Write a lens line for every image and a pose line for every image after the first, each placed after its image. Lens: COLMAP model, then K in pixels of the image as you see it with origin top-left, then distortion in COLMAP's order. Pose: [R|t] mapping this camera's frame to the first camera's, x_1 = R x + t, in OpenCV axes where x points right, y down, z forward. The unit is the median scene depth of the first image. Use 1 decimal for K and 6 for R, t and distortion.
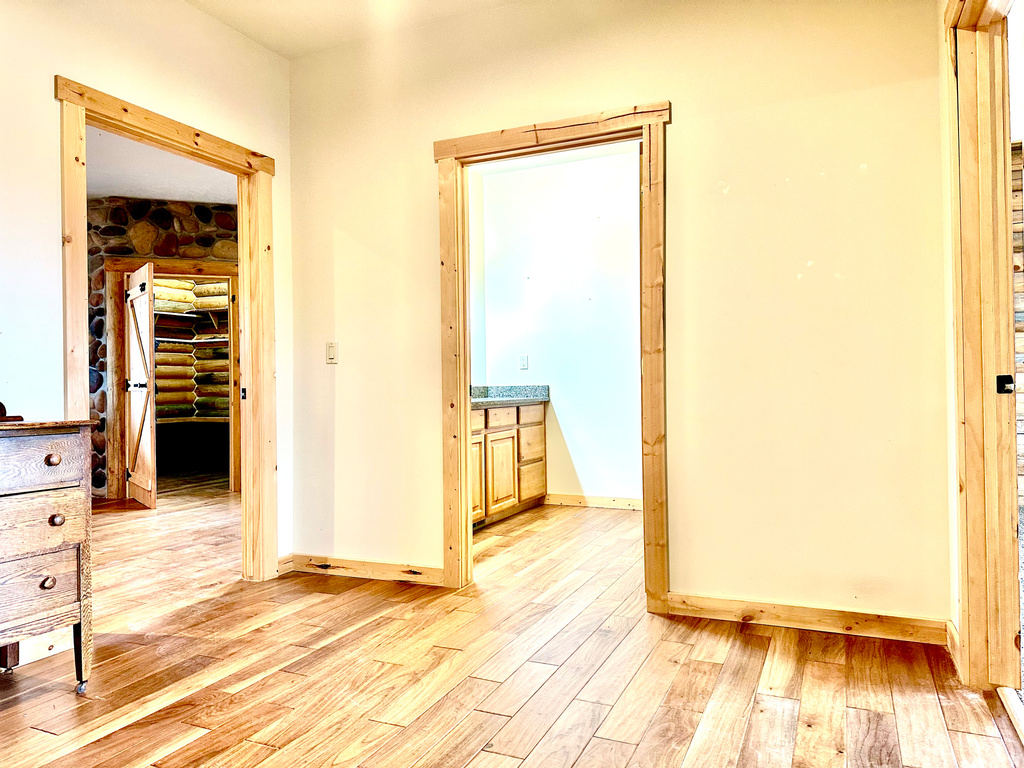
lens RADIAL K [[717.3, 0, 510.6], [0, 717.3, 379.6], [0, 0, 1]] dist [0.061569, -0.085010]
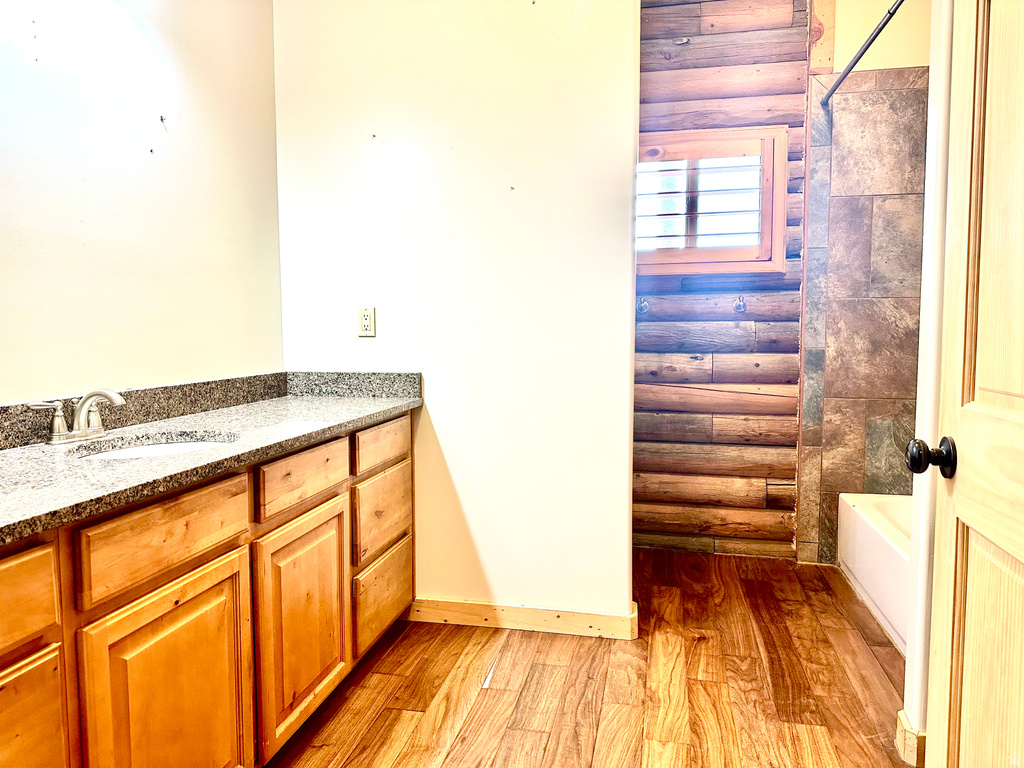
lens RADIAL K [[717.3, 0, 513.5], [0, 717.3, 383.0], [0, 0, 1]] dist [0.061569, -0.085010]
pose [[0.973987, -0.001206, 0.226602, 0.006645], [-0.016358, 0.997003, 0.075620, -0.023961], [-0.226014, -0.077360, 0.971047, 0.575259]]
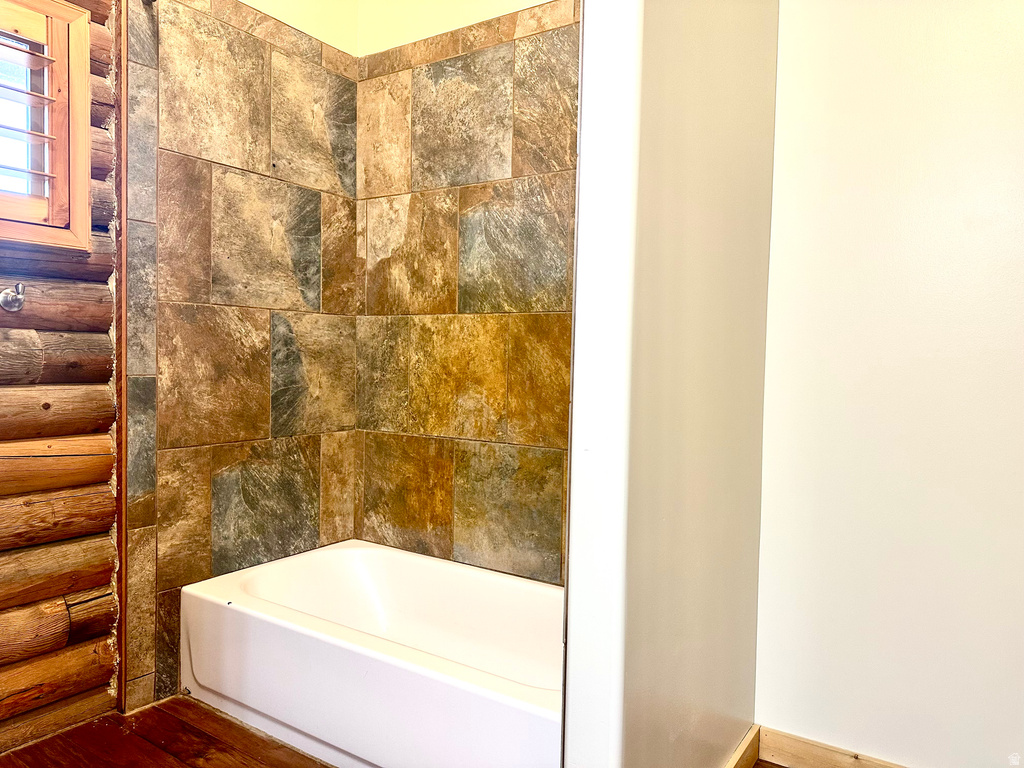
lens RADIAL K [[717.3, 0, 506.0], [0, 717.3, 380.1], [0, 0, 1]] dist [0.061569, -0.085010]
pose [[0.149583, -0.016818, 0.988606, 0.024283], [-0.028494, 0.999367, 0.021312, -0.023192], [-0.988338, -0.031357, 0.149009, 0.780989]]
